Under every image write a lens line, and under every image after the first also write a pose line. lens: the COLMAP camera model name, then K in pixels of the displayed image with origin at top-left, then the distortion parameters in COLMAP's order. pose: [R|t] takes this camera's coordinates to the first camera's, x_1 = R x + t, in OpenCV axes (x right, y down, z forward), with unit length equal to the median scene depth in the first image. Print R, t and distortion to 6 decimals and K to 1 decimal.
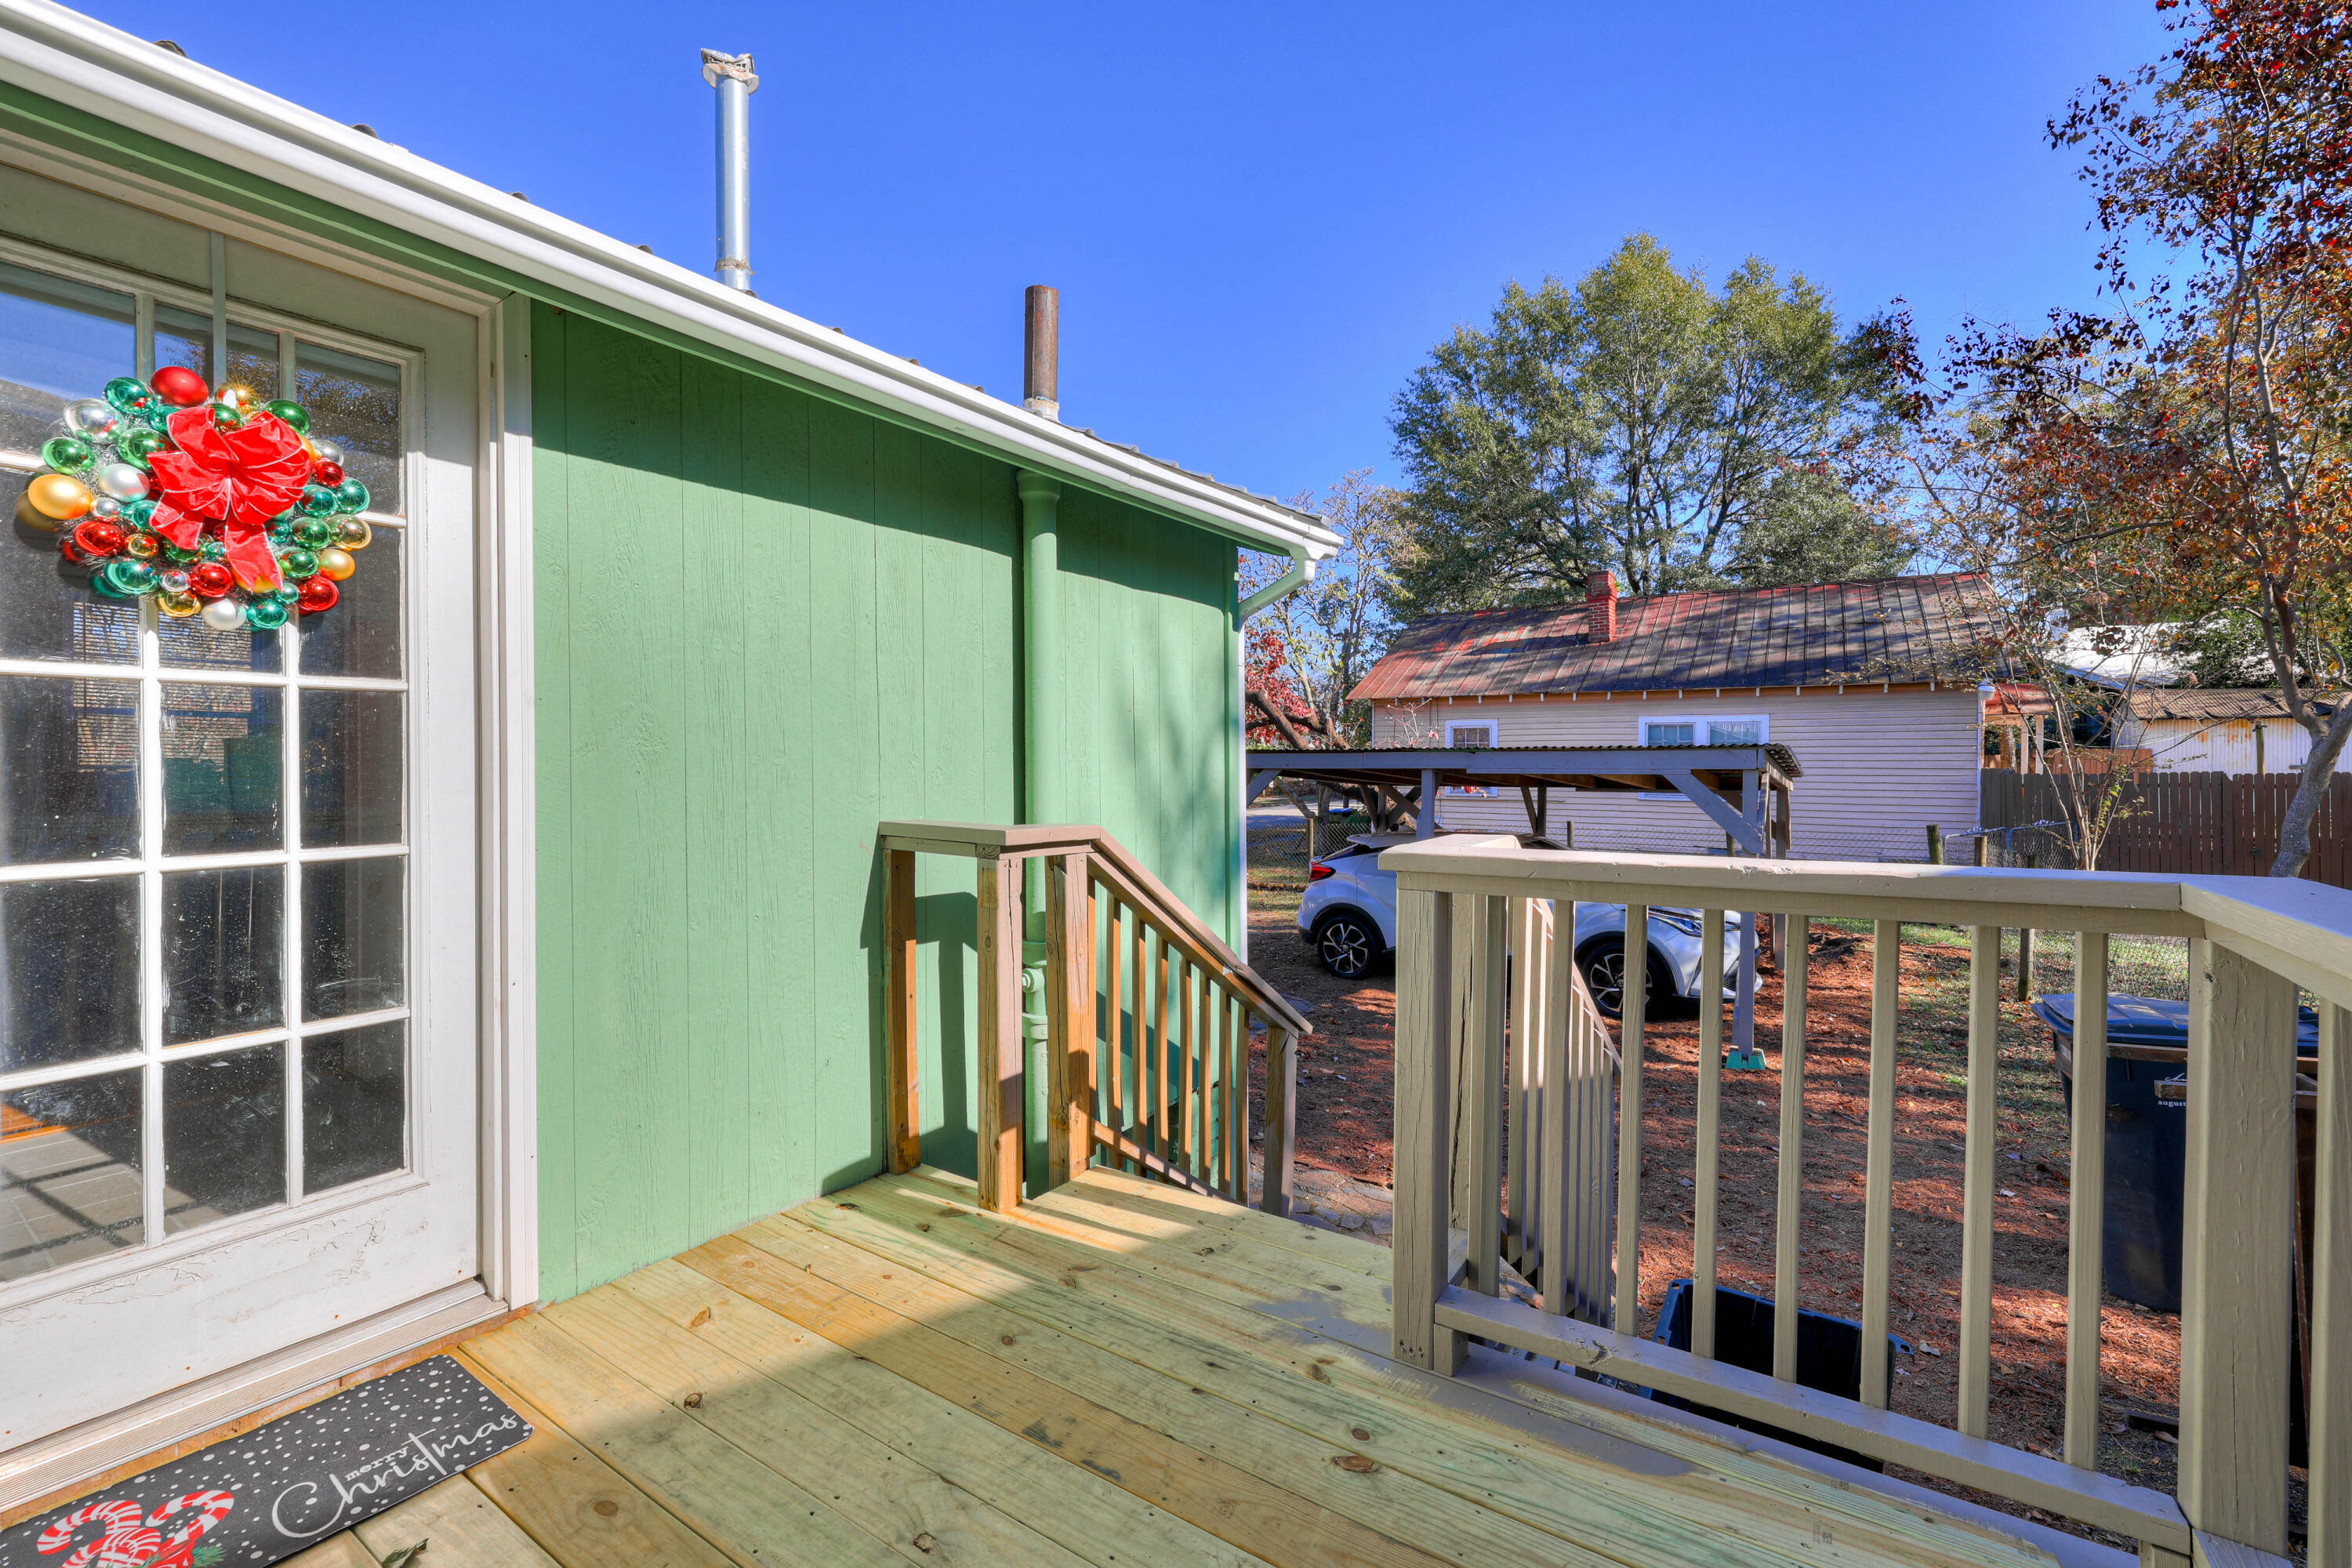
lens RADIAL K [[999.0, 0, 1178.3], [0, 999.0, 778.3], [0, 0, 1]] dist [0.002114, -0.000362]
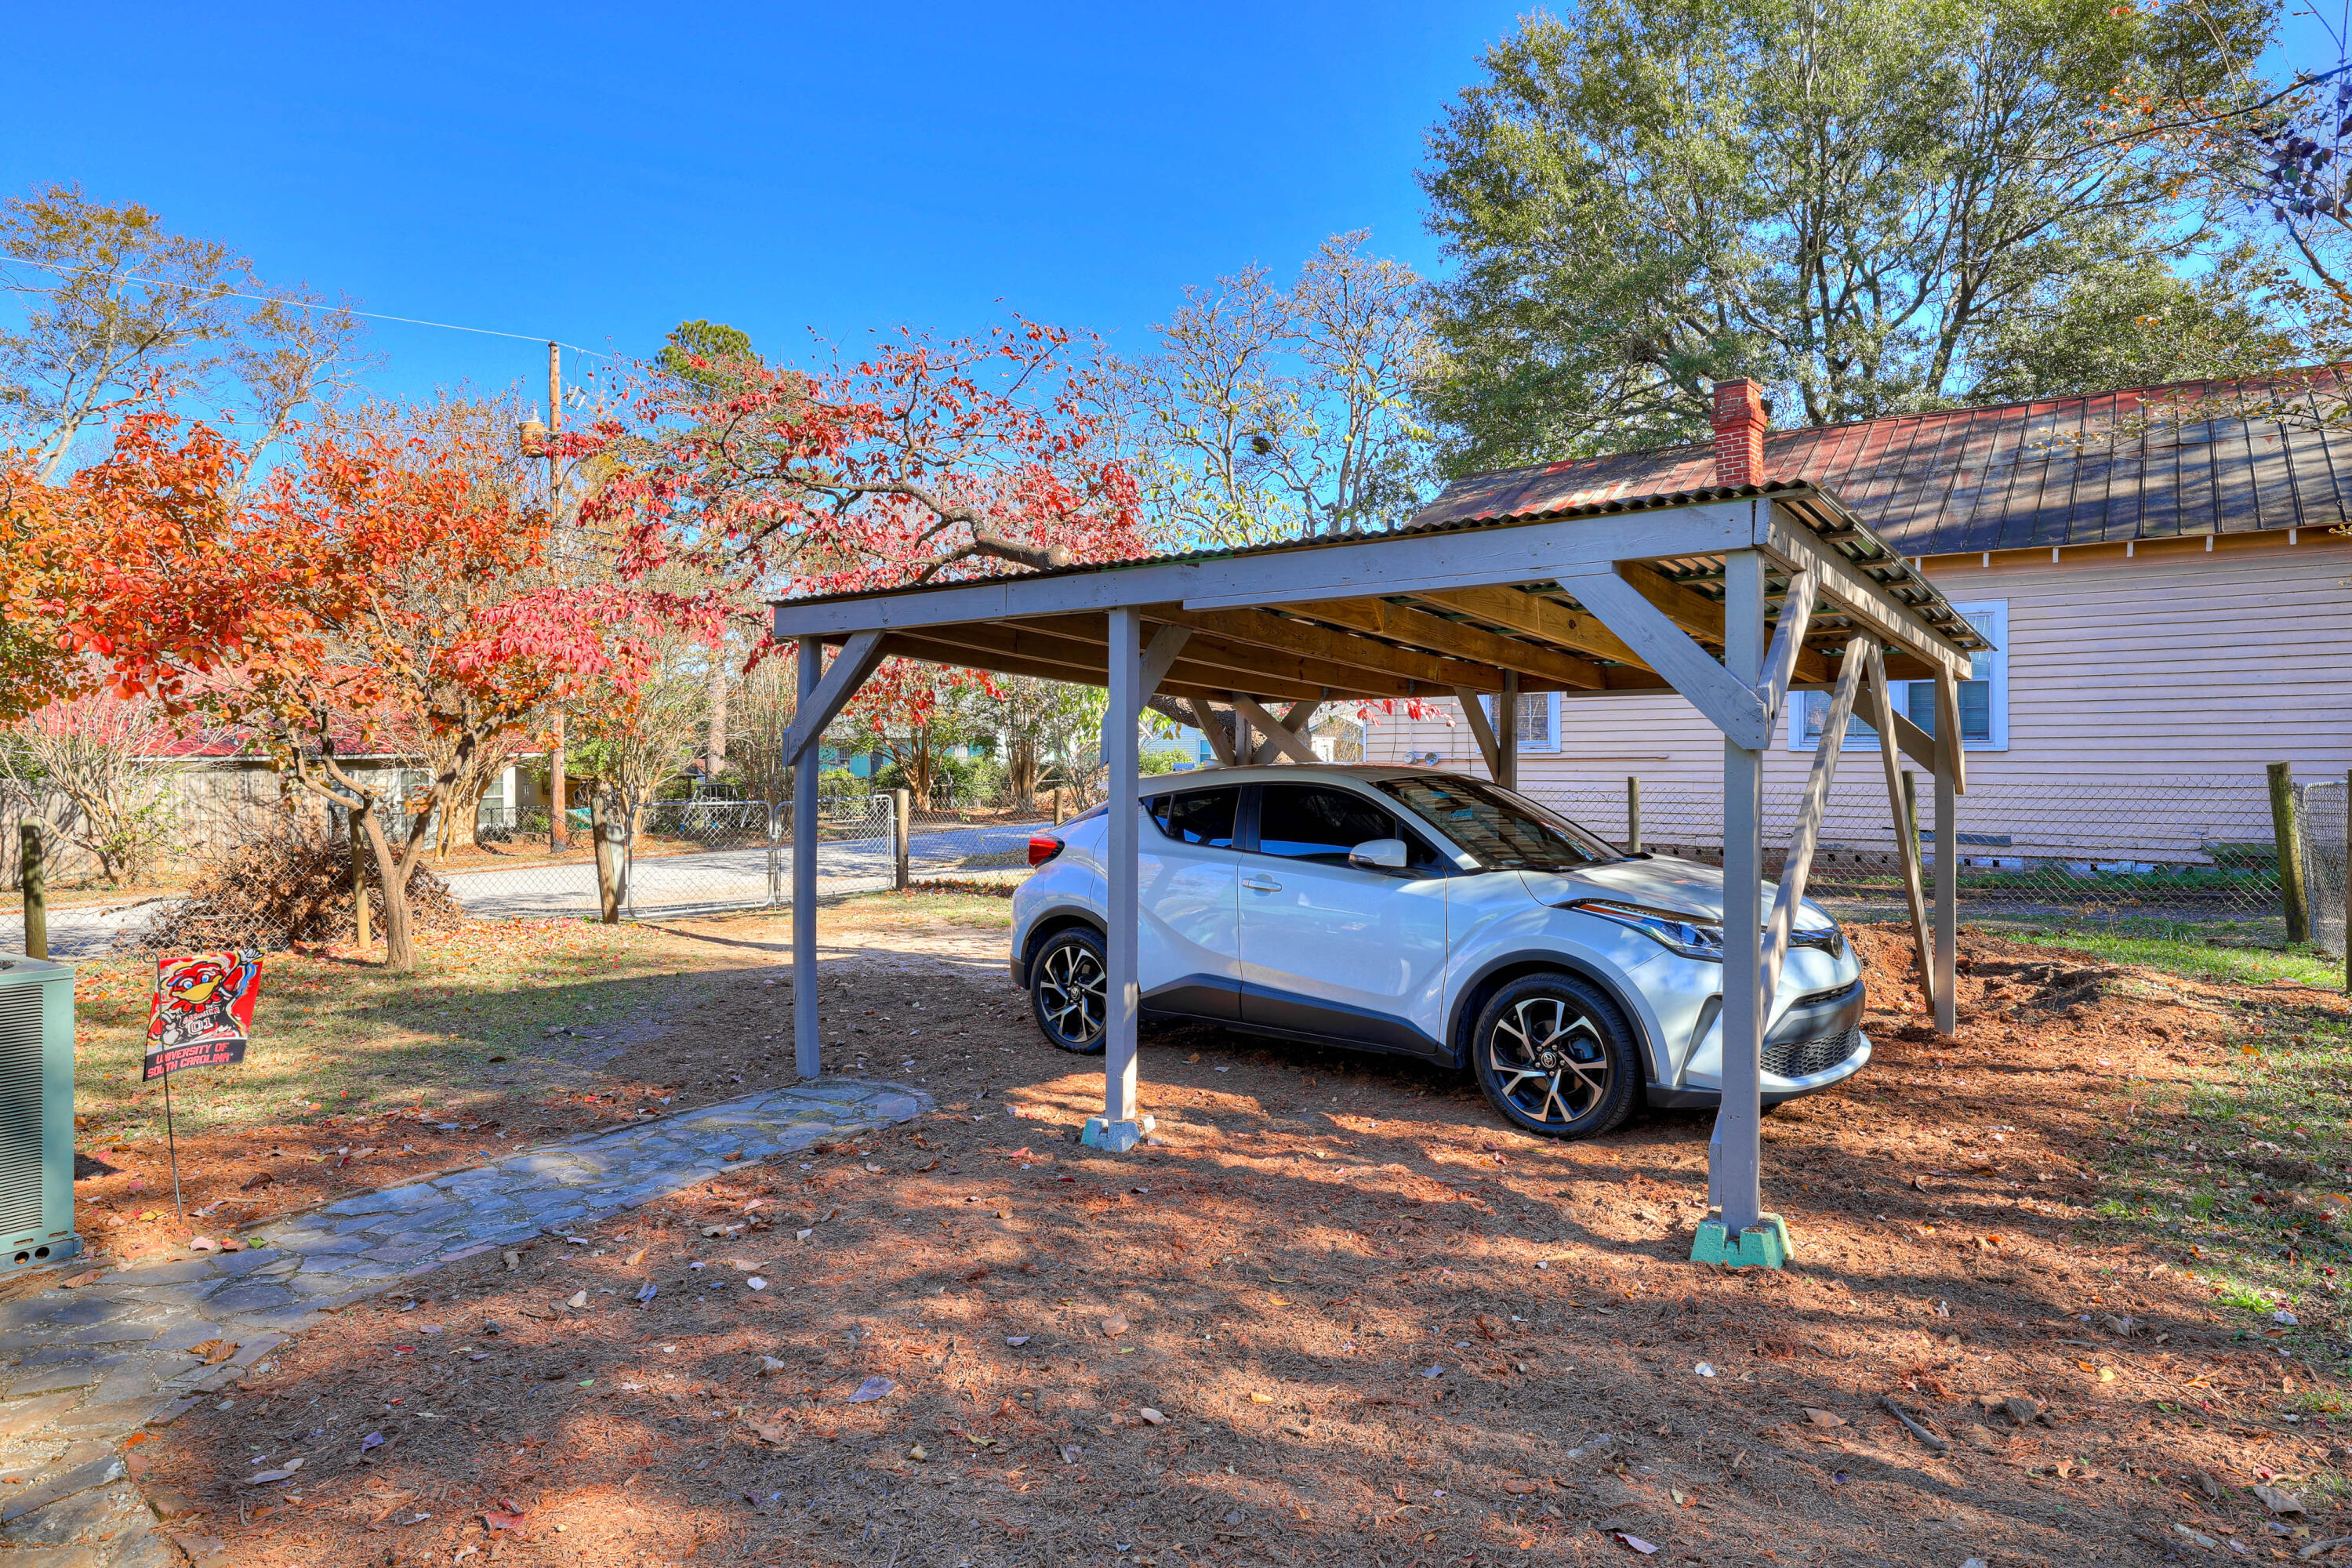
lens RADIAL K [[1389.5, 0, 1173.0], [0, 1389.5, 773.7], [0, 0, 1]] dist [-0.006029, -0.000334]
pose [[0.998208, -0.013545, -0.058283, 0.143509], [0.013534, 0.999908, -0.000584, 0.031439], [0.058286, -0.000205, 0.998300, 0.156562]]
